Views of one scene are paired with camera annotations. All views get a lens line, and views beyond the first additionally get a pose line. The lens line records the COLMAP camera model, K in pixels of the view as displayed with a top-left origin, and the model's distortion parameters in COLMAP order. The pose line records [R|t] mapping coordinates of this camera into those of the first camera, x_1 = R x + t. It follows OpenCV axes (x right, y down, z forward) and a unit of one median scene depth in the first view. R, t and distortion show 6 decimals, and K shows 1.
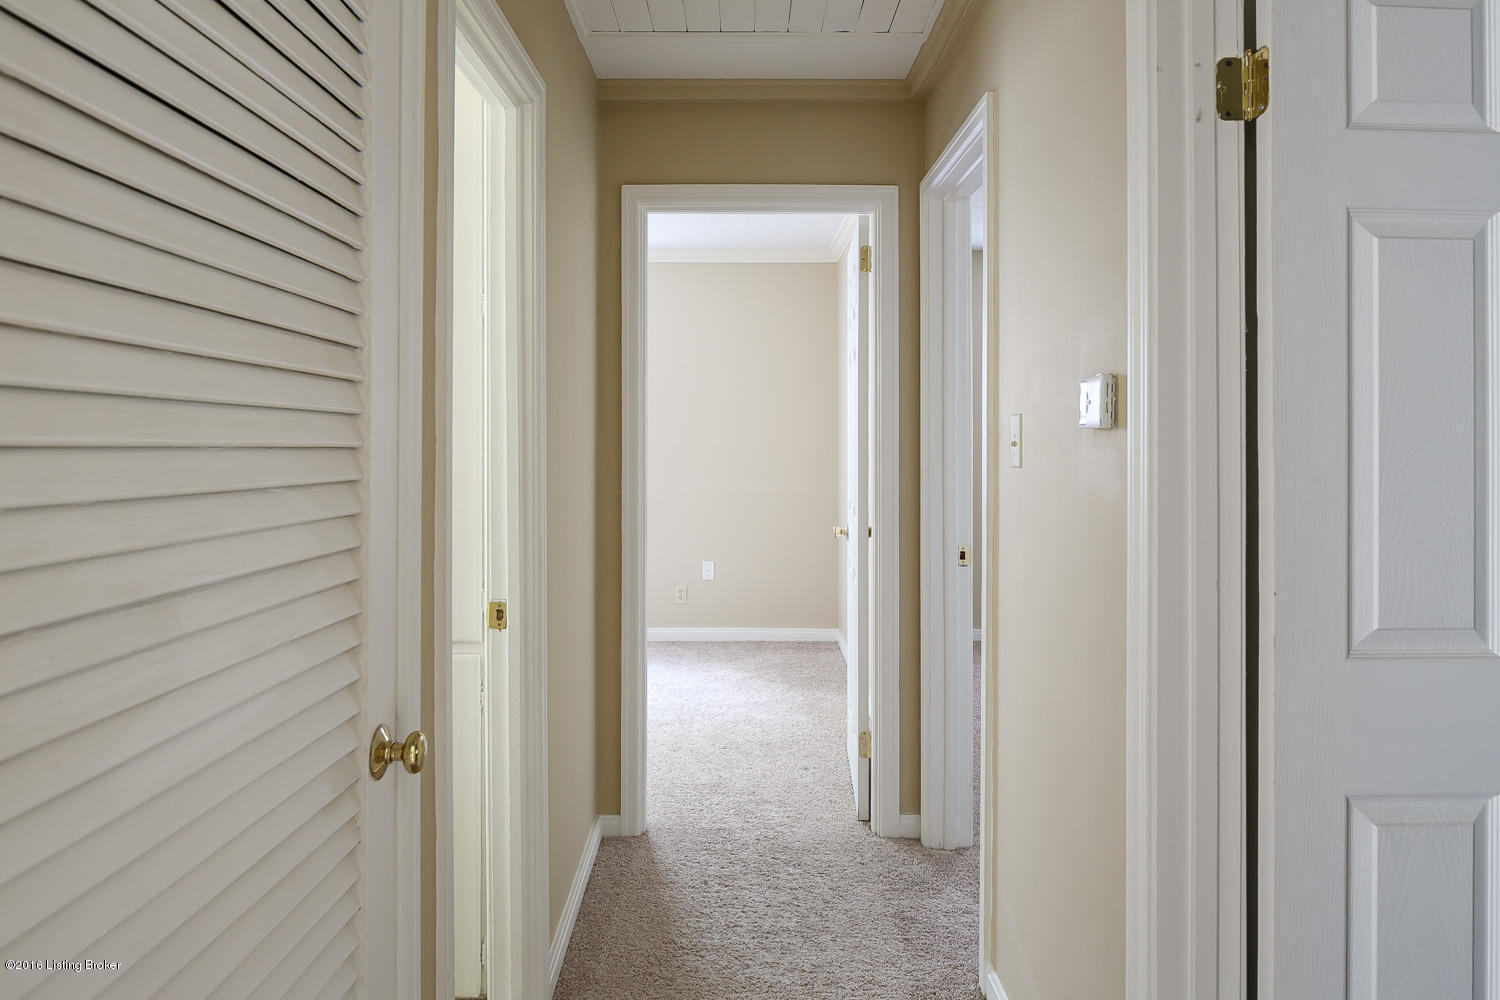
lens RADIAL K [[1024.2, 0, 746.9], [0, 1024.2, 424.5], [0, 0, 1]] dist [-0.000977, -0.001424]
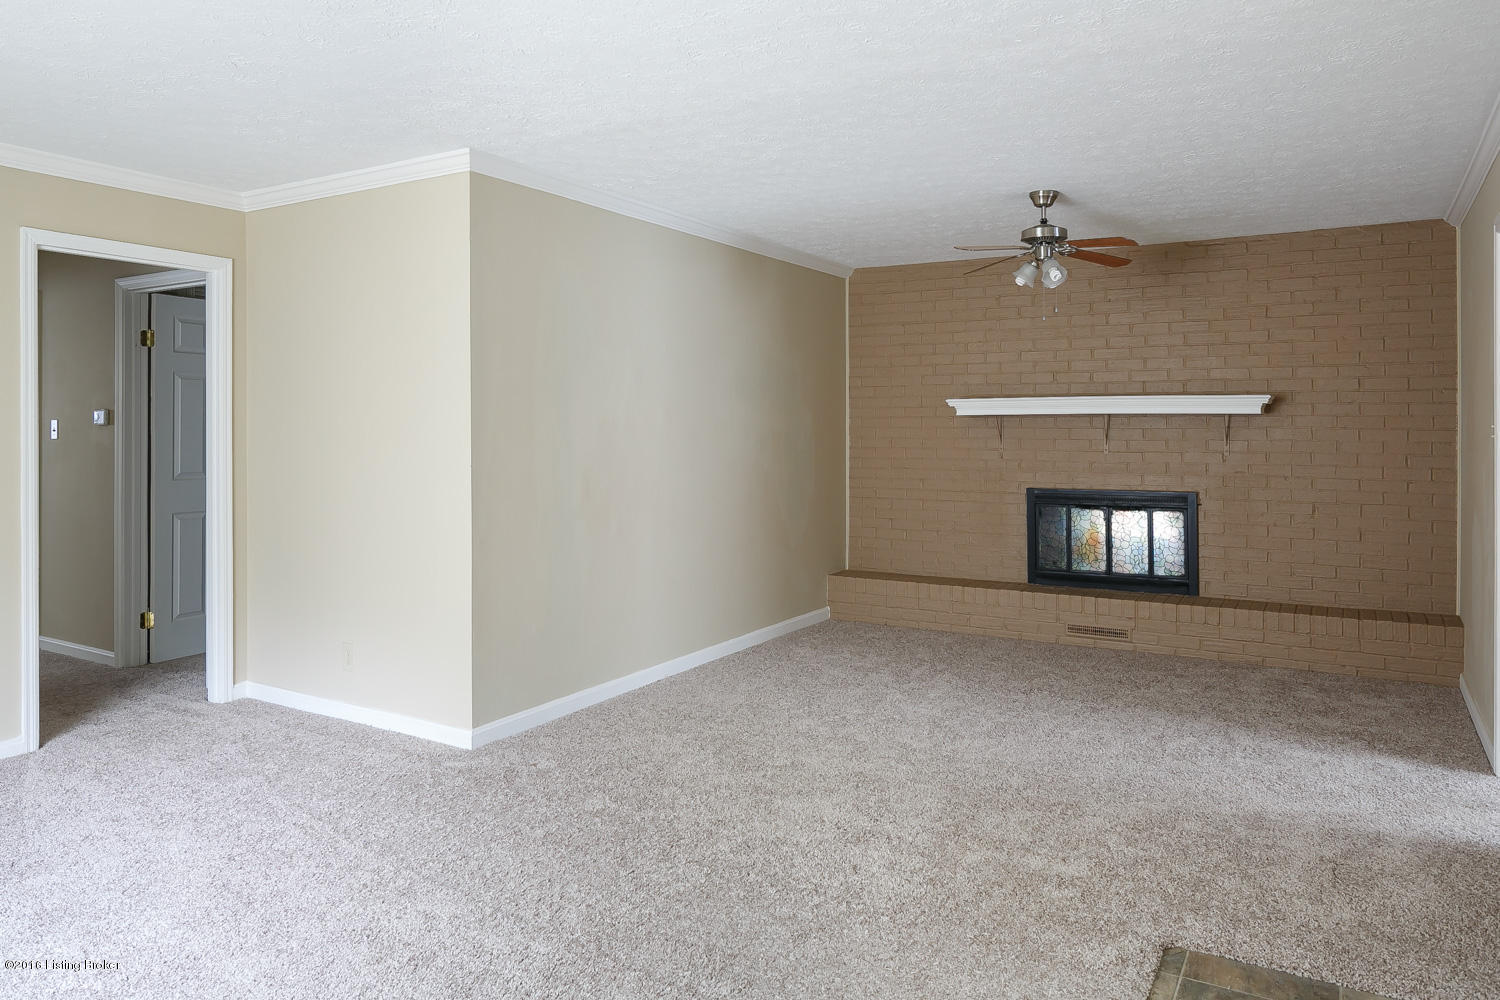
lens RADIAL K [[1024.2, 0, 746.9], [0, 1024.2, 424.5], [0, 0, 1]] dist [-0.000977, -0.001424]
pose [[0.499640, -0.004684, 0.866220, -1.774223], [-0.014597, 0.999798, 0.013826, -0.086049], [-0.866110, -0.019552, 0.499471, -2.967573]]
